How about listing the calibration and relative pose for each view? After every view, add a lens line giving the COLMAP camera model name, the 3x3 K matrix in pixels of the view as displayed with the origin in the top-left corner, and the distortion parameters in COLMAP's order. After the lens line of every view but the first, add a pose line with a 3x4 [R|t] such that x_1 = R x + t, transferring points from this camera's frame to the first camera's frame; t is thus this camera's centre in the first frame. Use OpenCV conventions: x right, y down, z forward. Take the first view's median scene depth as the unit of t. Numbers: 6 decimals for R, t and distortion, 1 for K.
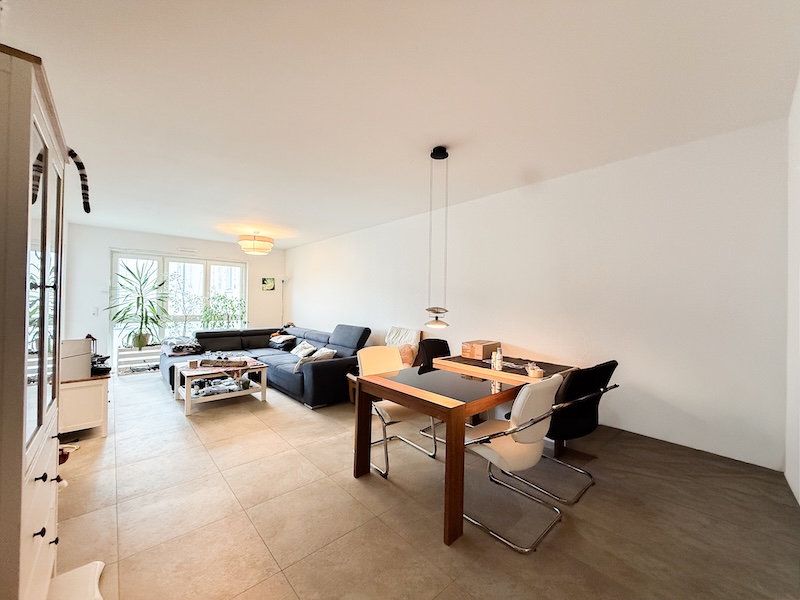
lens RADIAL K [[316.2, 0, 400.0], [0, 316.2, 300.0], [0, 0, 1]] dist [-0.009613, 0.000295]
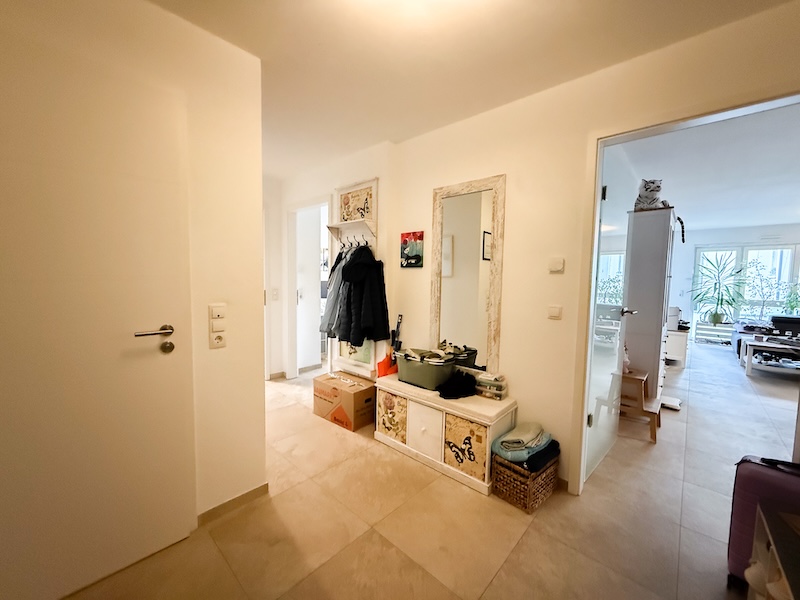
lens RADIAL K [[316.2, 0, 400.0], [0, 316.2, 300.0], [0, 0, 1]] dist [-0.009613, 0.000295]
pose [[0.073728, 0.053612, -0.995836, 0.293932], [-0.009183, 0.998548, 0.053078, 0.004354], [0.997236, 0.005231, 0.074113, -0.316304]]
